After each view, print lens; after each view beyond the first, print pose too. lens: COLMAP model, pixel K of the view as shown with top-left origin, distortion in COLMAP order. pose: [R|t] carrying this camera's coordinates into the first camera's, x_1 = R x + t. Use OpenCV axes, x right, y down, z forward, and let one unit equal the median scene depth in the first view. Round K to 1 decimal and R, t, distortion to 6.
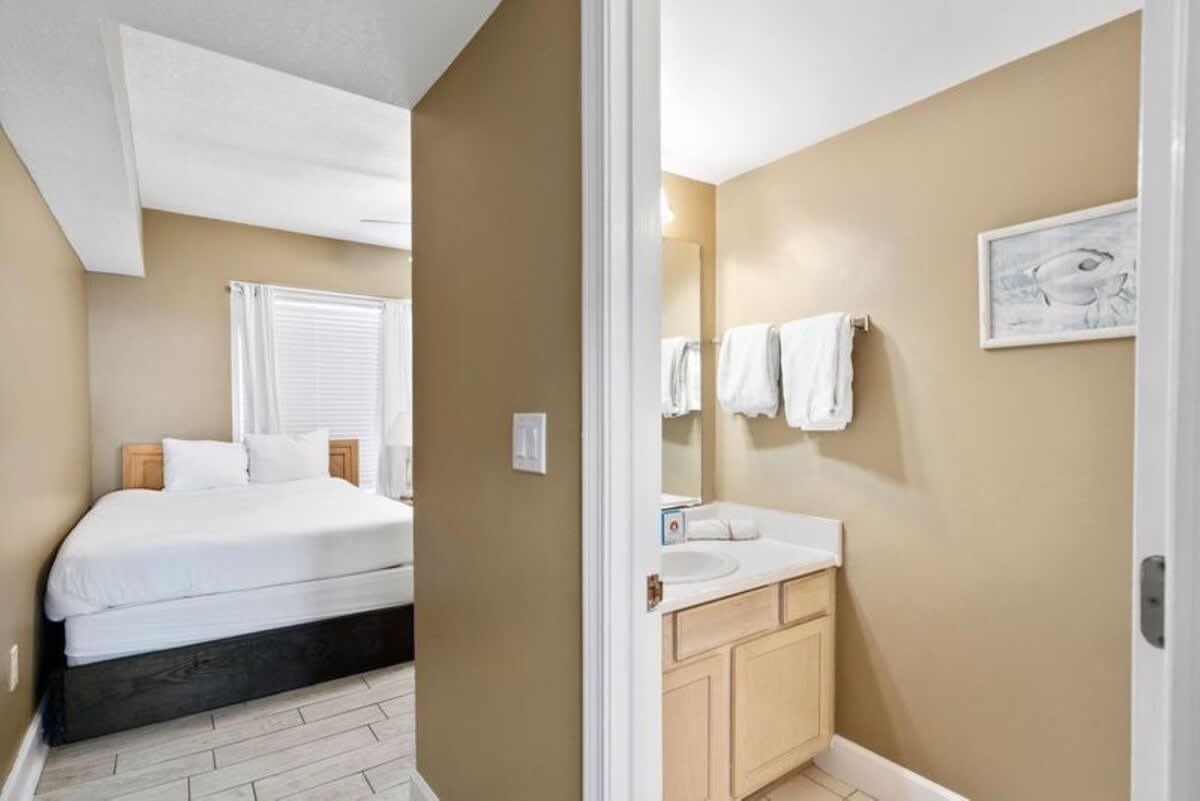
lens RADIAL K [[588.8, 0, 573.7], [0, 588.8, 429.7], [0, 0, 1]] dist [0.001265, 0.002576]
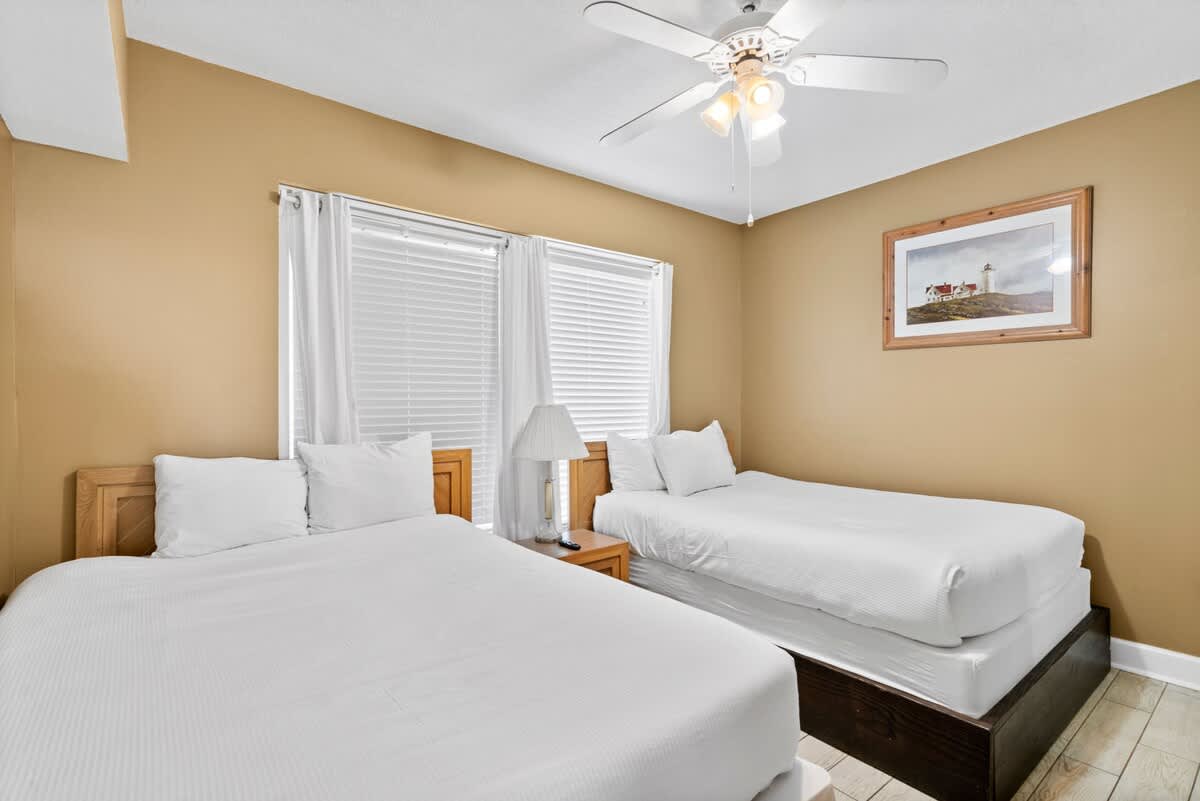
lens RADIAL K [[552.0, 0, 580.9], [0, 552.0, 397.6], [0, 0, 1]] dist [-0.000942, -0.001572]
pose [[0.998602, 0.007048, 0.052396, -0.306353], [-0.005952, 0.999761, -0.021043, -0.028964], [-0.052532, 0.020701, 0.998405, 0.434099]]
